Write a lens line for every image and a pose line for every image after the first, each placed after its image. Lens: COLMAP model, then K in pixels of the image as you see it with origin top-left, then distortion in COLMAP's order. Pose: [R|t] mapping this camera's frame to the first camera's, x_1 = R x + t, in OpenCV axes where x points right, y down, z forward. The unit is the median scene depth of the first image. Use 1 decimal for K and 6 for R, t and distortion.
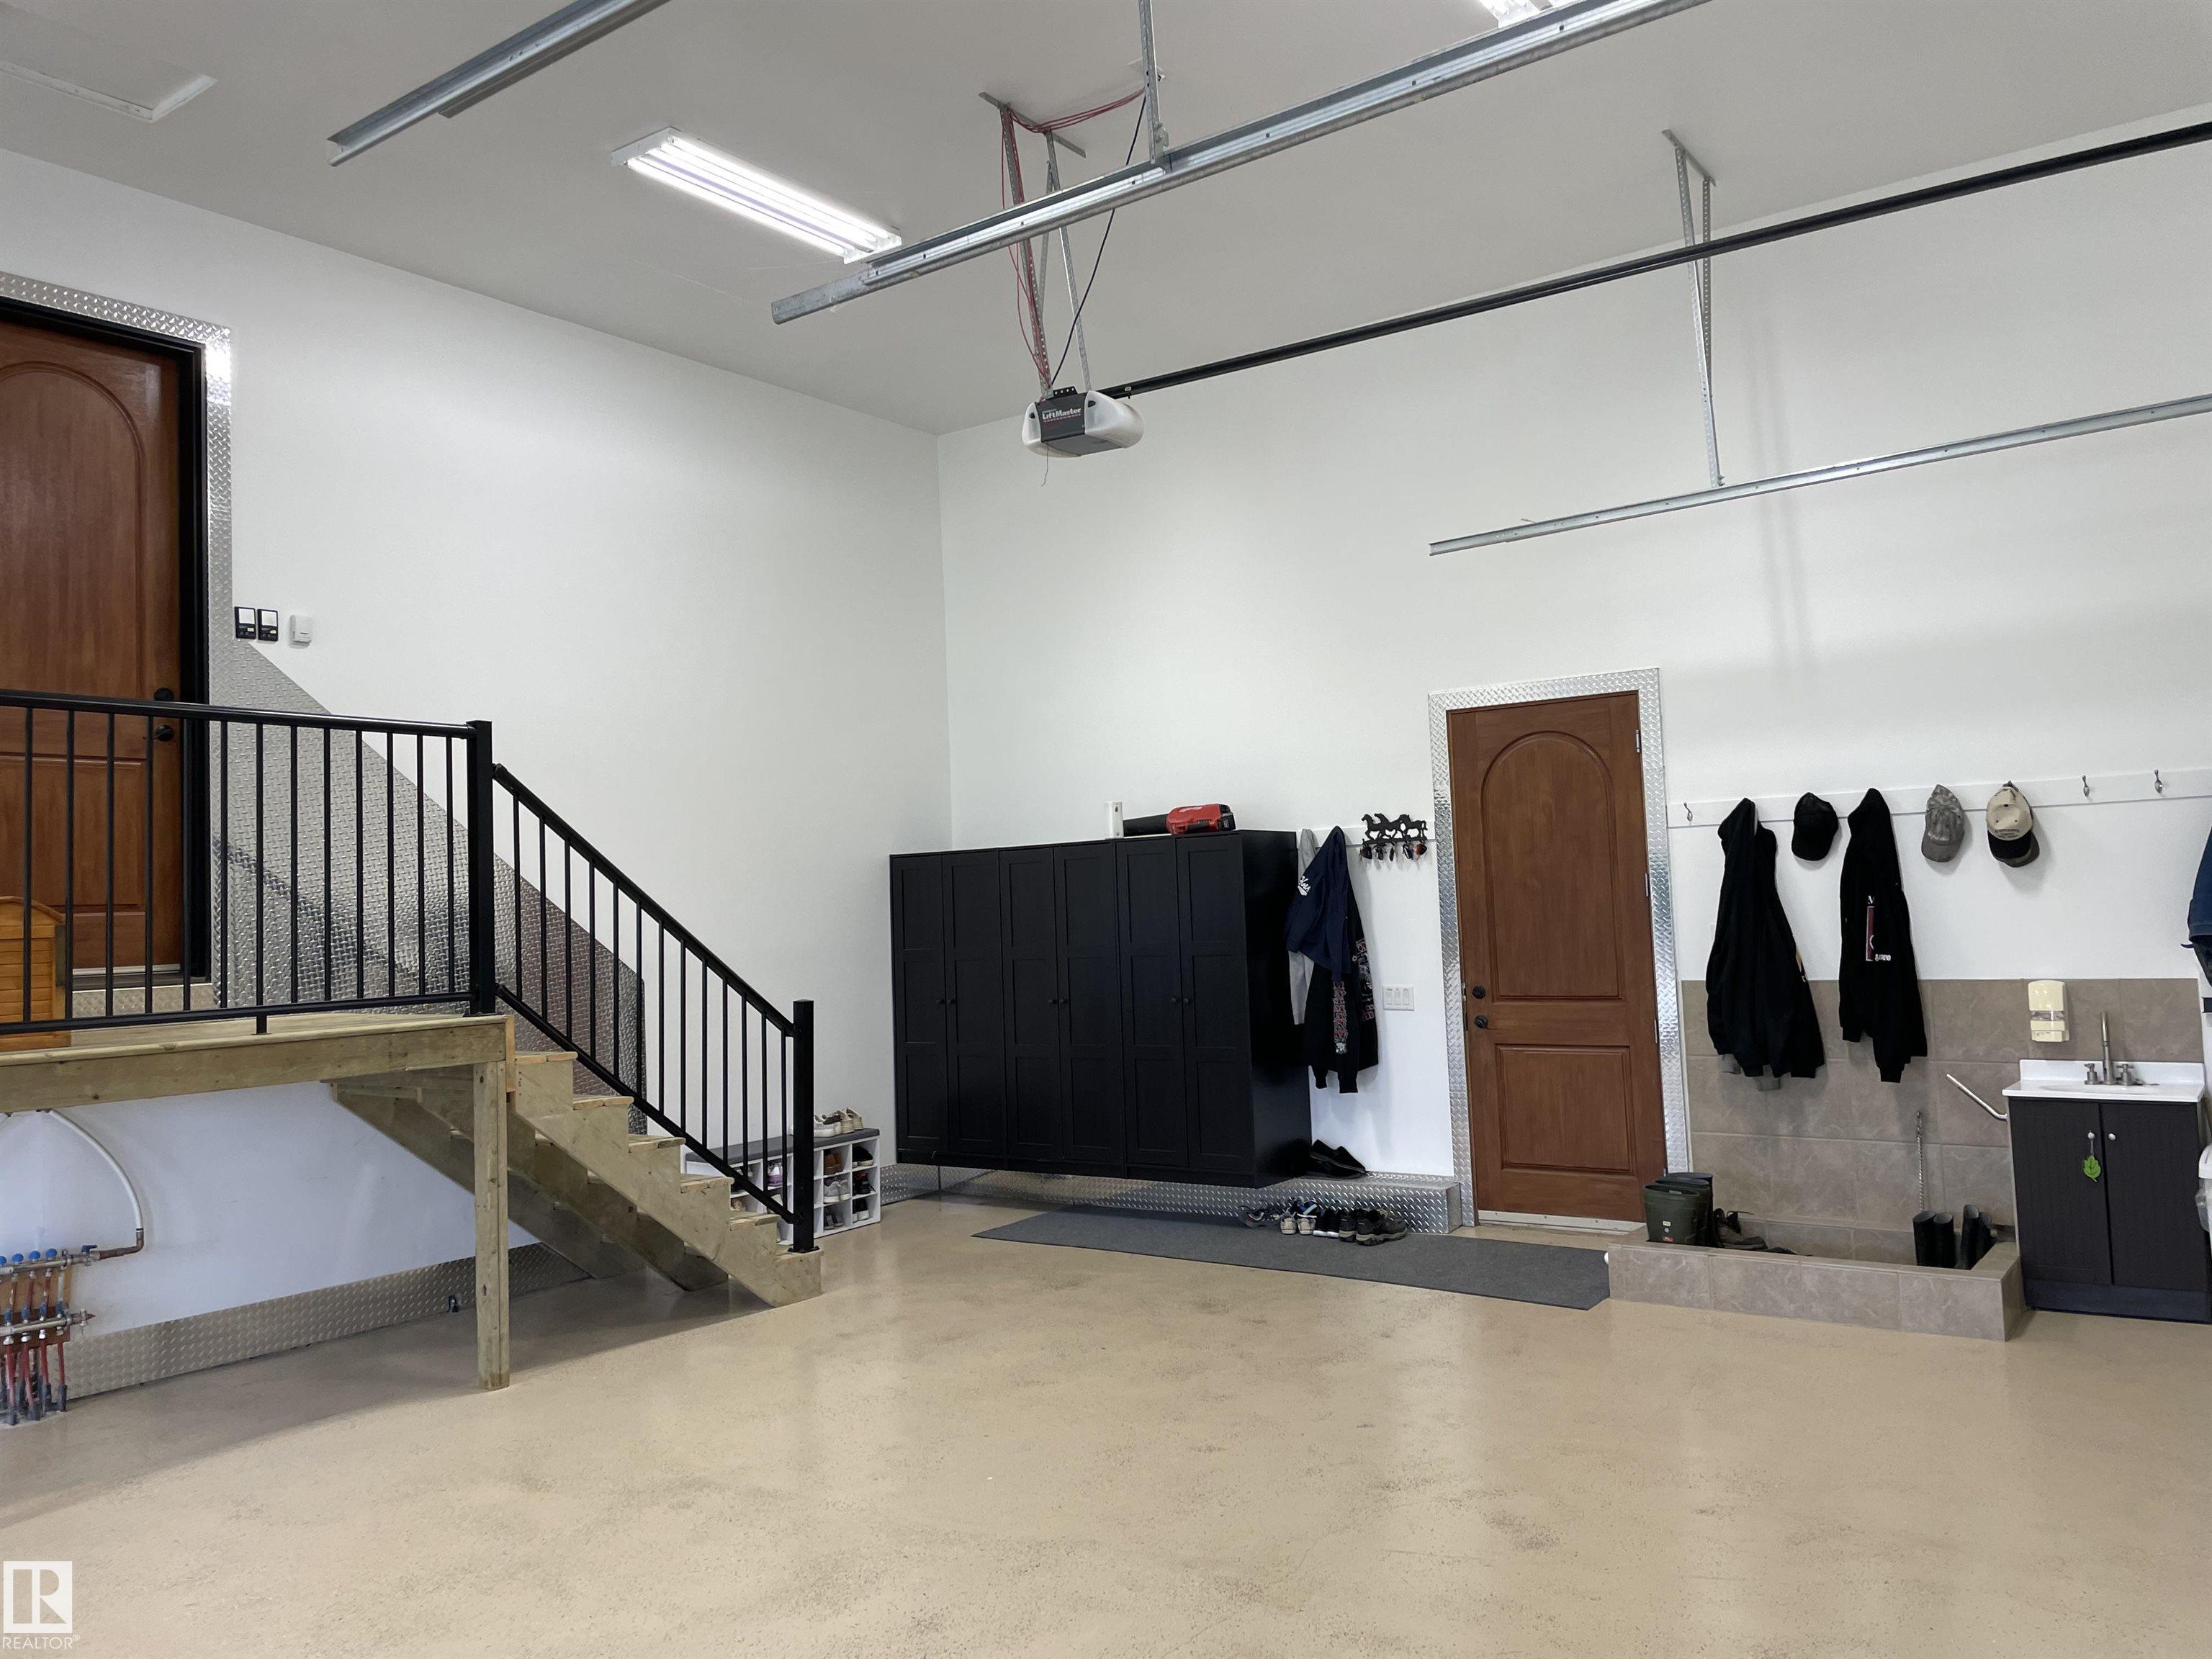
lens RADIAL K [[1677.4, 0, 1115.8], [0, 1677.4, 799.2], [0, 0, 1]] dist [0.089810, -0.123732]
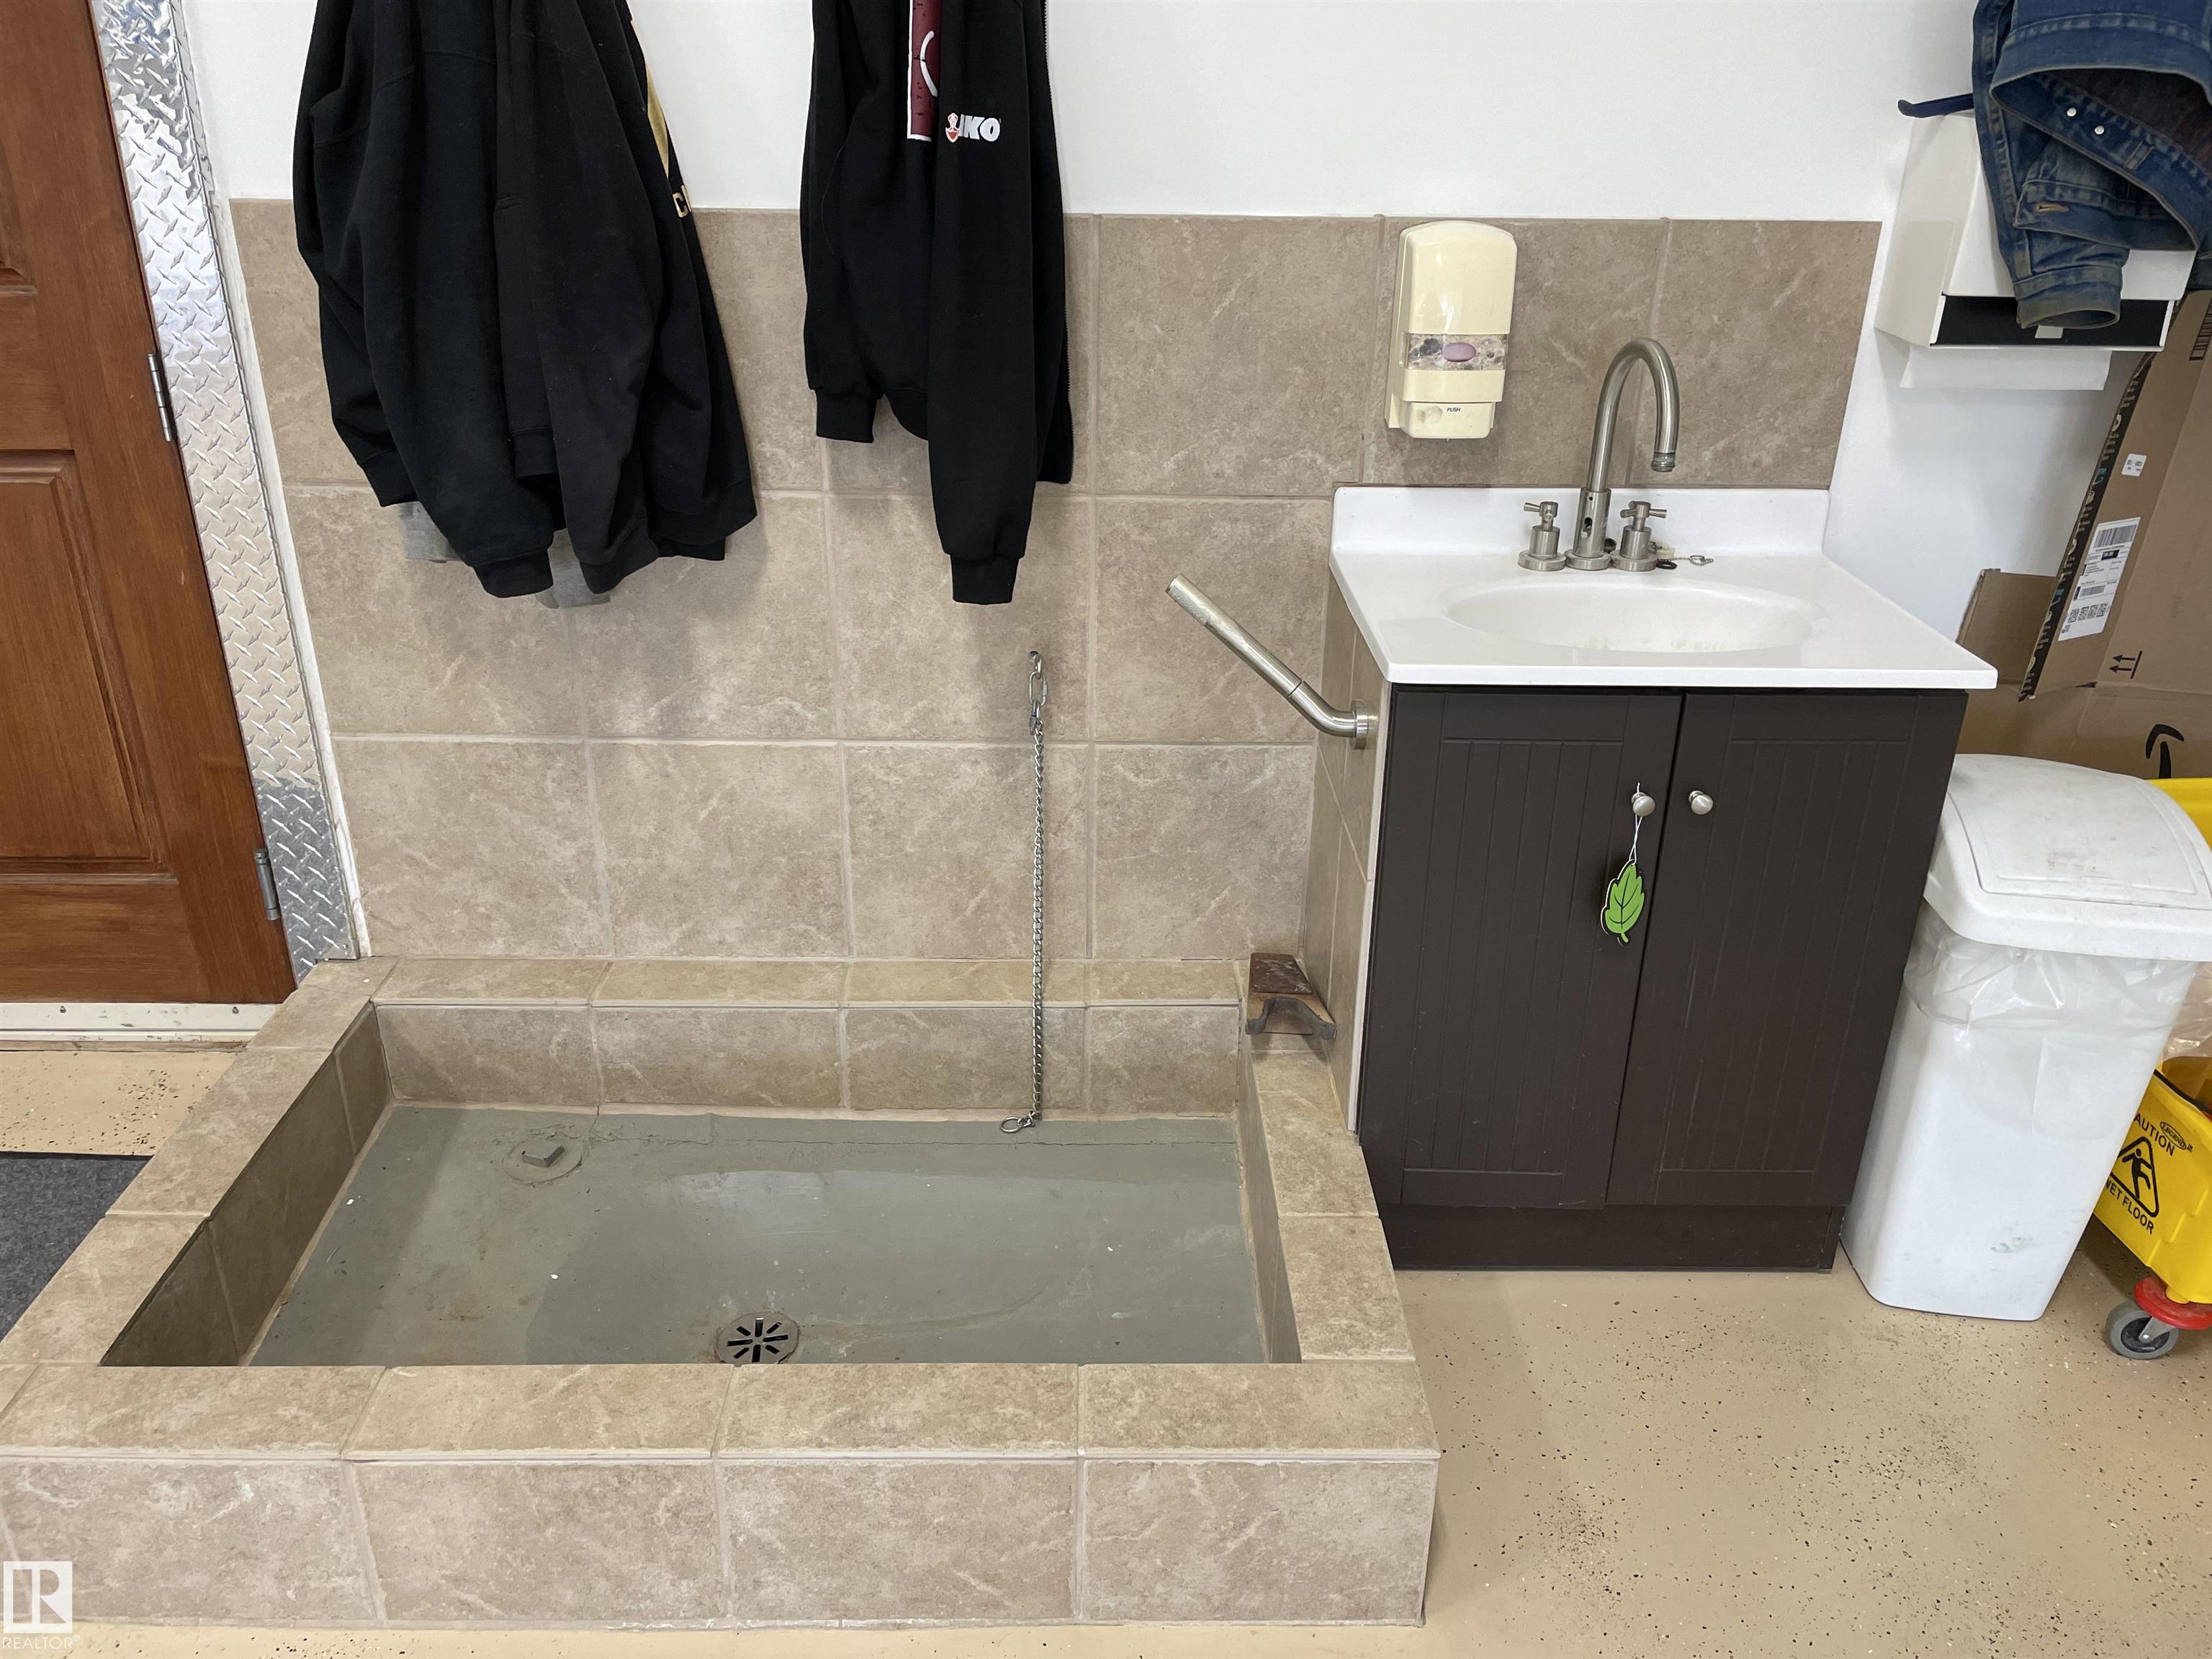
lens RADIAL K [[1677.4, 0, 1115.8], [0, 1677.4, 799.2], [0, 0, 1]] dist [0.089810, -0.123732]
pose [[0.802593, -0.201209, 0.561569, 0.300919], [-0.081622, 0.895501, 0.437510, 0.069079], [-0.590917, -0.396979, 0.702300, 0.757751]]
